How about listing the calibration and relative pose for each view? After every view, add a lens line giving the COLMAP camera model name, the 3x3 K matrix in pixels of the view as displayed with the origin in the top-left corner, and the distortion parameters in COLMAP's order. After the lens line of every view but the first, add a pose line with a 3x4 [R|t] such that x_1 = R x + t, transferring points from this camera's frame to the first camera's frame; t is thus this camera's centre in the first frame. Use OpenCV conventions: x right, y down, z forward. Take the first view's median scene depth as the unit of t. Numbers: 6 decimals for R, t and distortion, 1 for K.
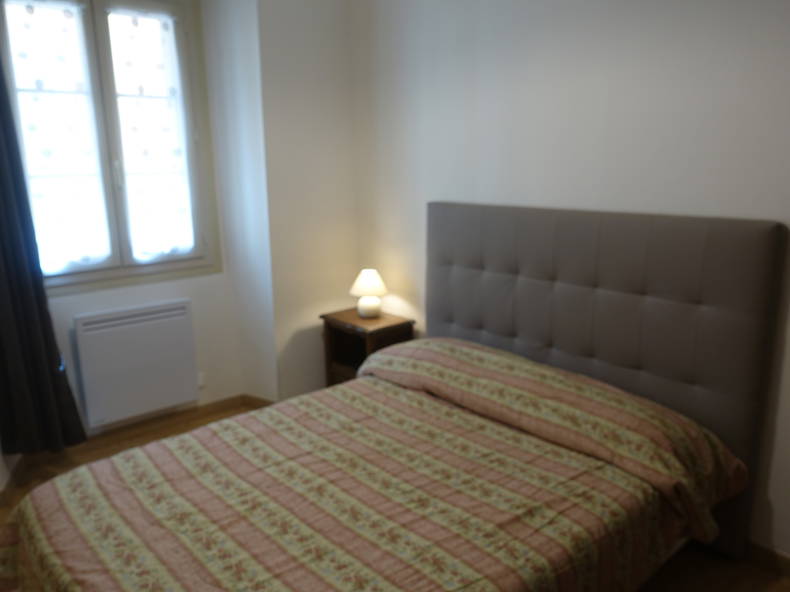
lens RADIAL K [[633.8, 0, 395.5], [0, 633.8, 295.1], [0, 0, 1]] dist [0.043744, -0.002577]
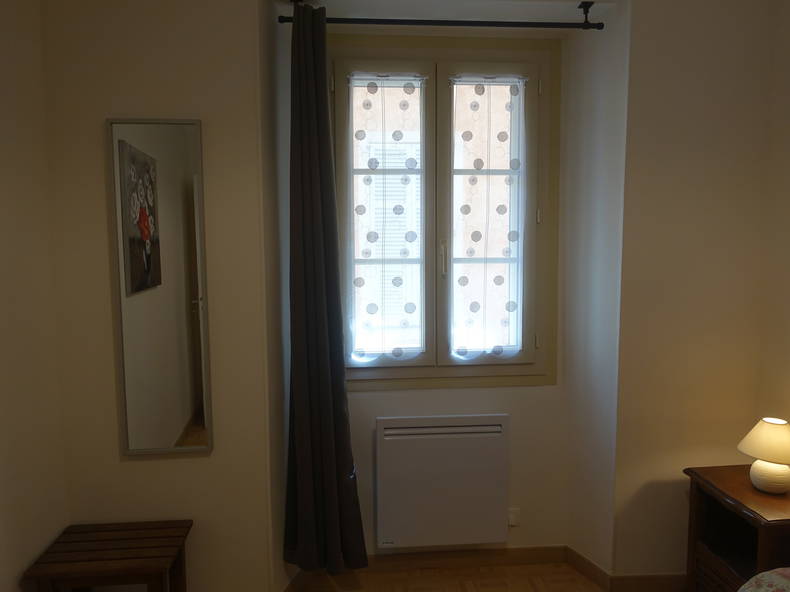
lens RADIAL K [[633.8, 0, 399.0], [0, 633.8, 295.1], [0, 0, 1]] dist [0.043744, -0.002577]
pose [[0.831451, 0.042100, -0.554001, -0.000545], [-0.132687, 0.983319, -0.124413, -0.024310], [0.539522, 0.176952, 0.823167, 0.252046]]
